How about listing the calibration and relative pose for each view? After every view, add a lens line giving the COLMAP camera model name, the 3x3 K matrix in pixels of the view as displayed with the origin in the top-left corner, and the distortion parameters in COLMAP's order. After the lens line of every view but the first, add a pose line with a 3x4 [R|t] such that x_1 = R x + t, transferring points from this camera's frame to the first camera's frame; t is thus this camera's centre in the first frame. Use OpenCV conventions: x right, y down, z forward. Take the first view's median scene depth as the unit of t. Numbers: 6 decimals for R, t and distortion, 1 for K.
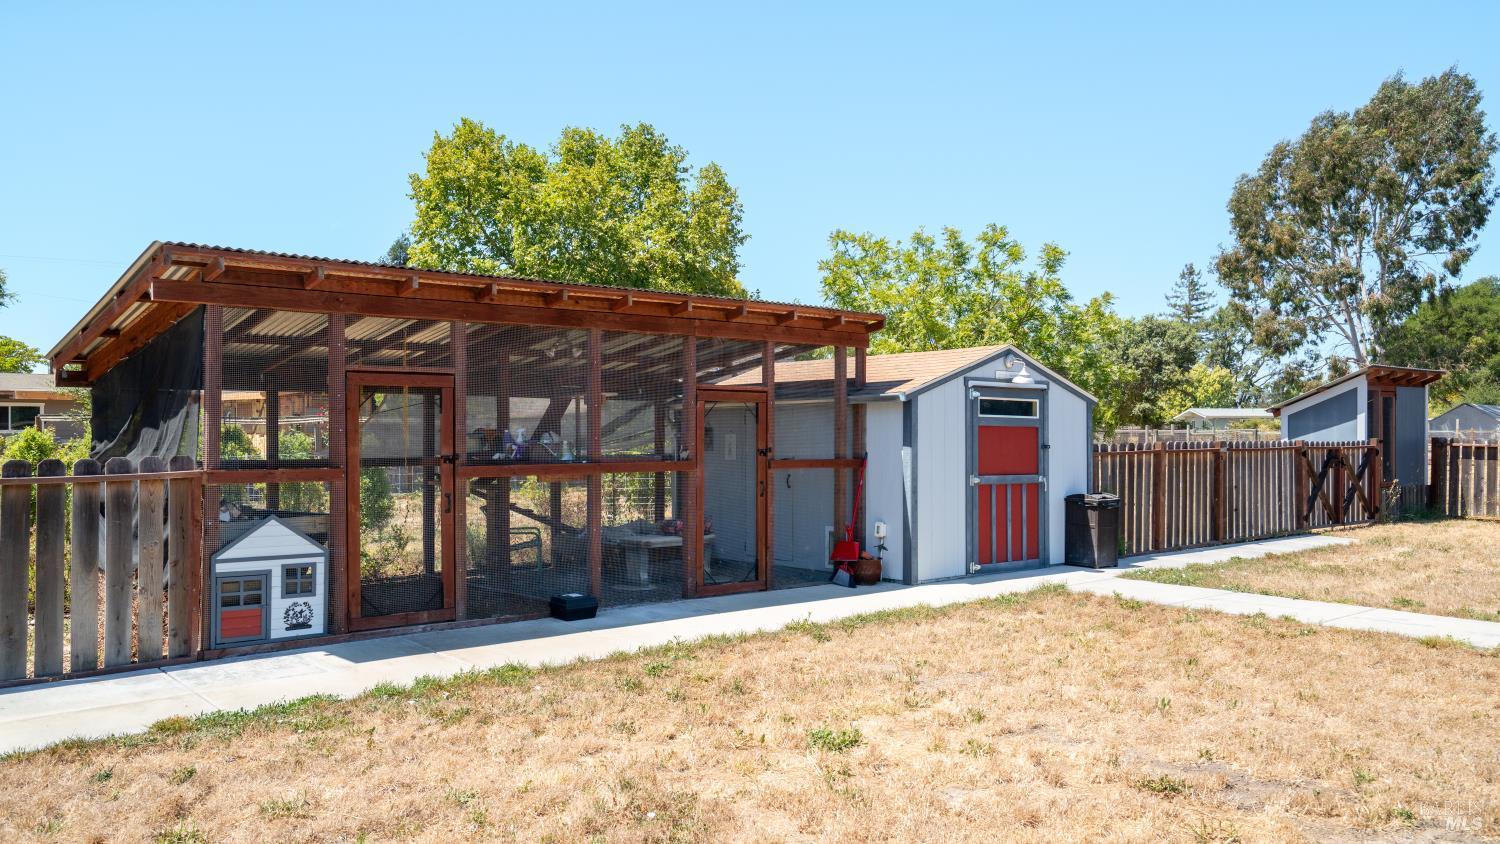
lens RADIAL K [[1159.9, 0, 750.0], [0, 1159.9, 422.0], [0, 0, 1]] dist [-0.000582, -0.000659]
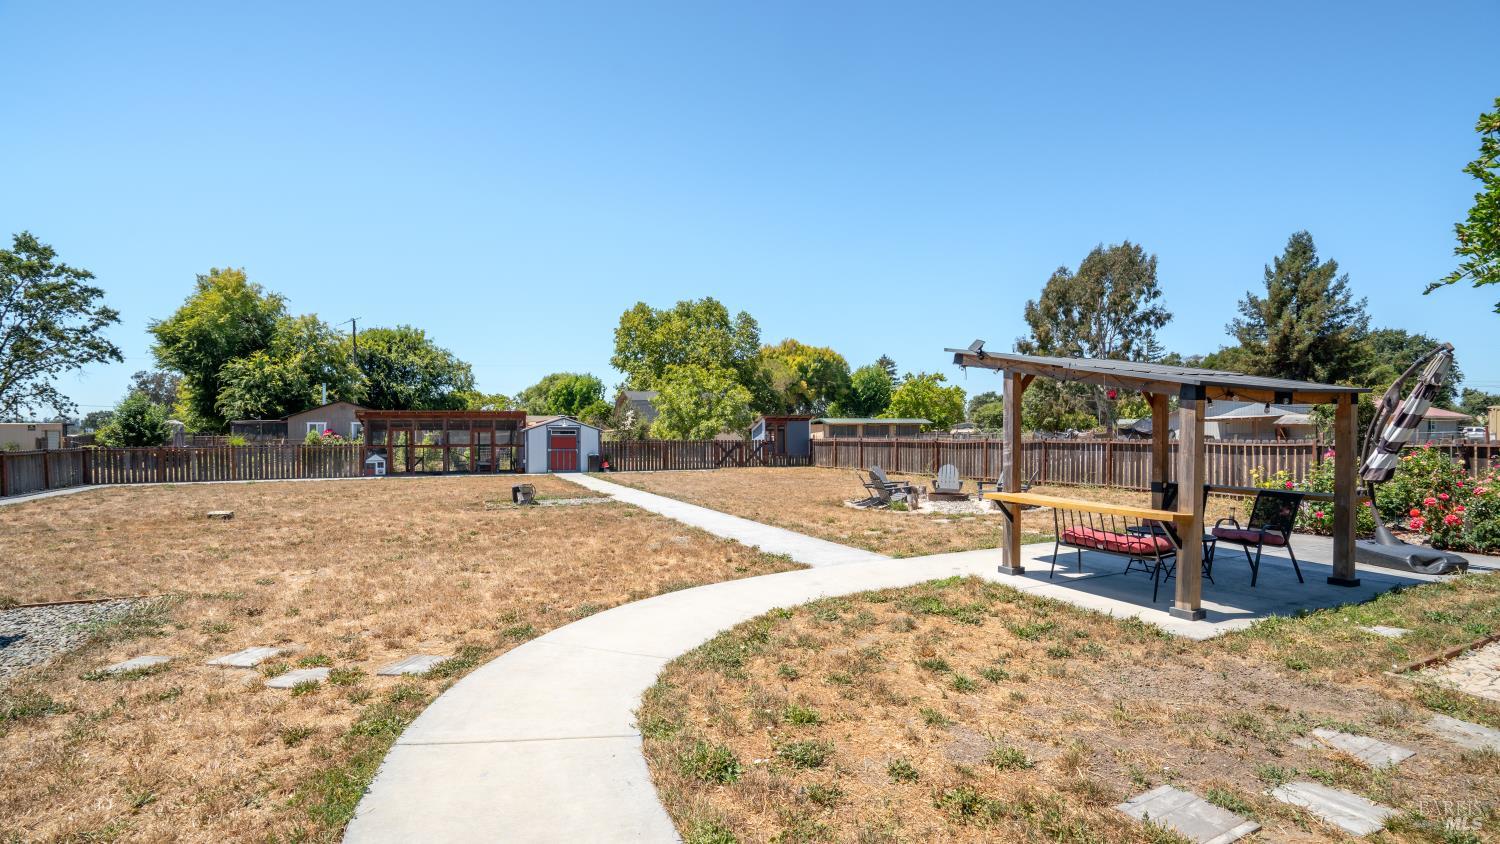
lens RADIAL K [[707.8, 0, 750.0], [0, 707.8, 422.0], [0, 0, 1]] dist [-0.000423, 0.000405]
pose [[0.961648, -0.004783, -0.274245, 0.350725], [0.002933, 0.999970, -0.007154, -0.006625], [0.274271, 0.006075, 0.961633, -0.280207]]
